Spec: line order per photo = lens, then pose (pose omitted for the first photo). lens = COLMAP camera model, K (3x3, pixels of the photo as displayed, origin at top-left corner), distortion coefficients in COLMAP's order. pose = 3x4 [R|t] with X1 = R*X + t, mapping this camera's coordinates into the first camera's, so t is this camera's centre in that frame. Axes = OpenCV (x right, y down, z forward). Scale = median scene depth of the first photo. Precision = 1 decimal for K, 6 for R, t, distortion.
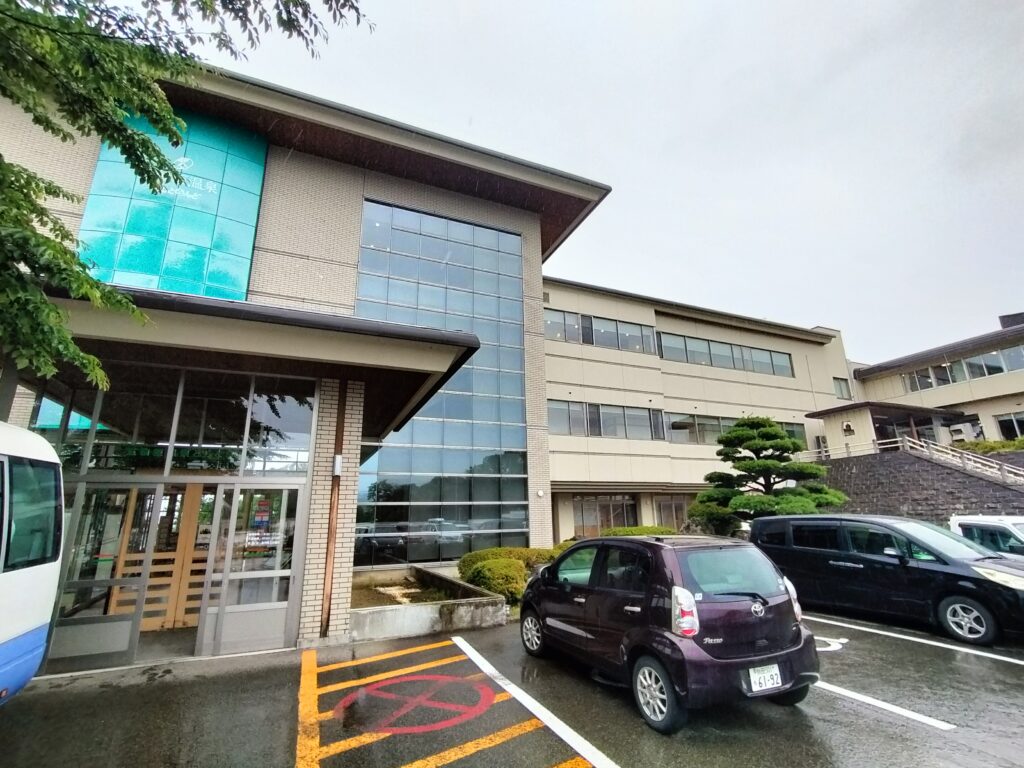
lens RADIAL K [[477.9, 0, 529.7], [0, 477.9, 384.2], [0, 0, 1]] dist [-0.001341, 0.000116]
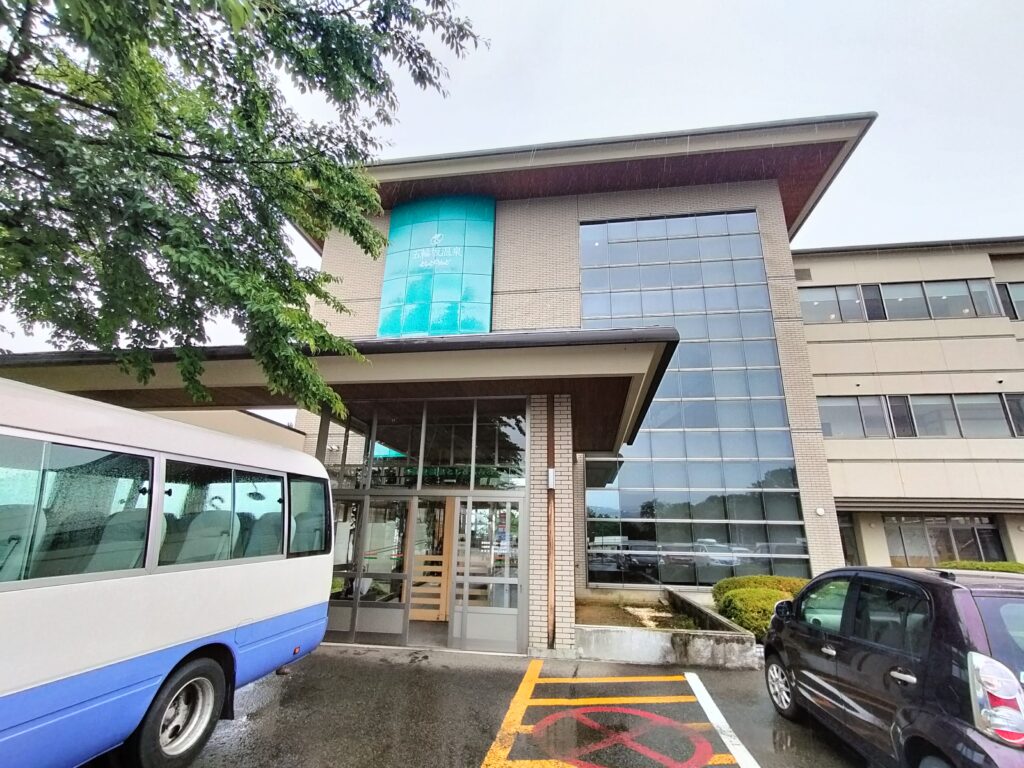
lens RADIAL K [[482.7, 0, 514.6], [0, 482.7, 386.5], [0, 0, 1]] dist [-0.004117, 0.004044]
pose [[0.840857, -0.125562, -0.526492, 0.094807], [0.109152, 0.992073, -0.062271, 0.029214], [0.530137, -0.005107, 0.847897, 0.082806]]
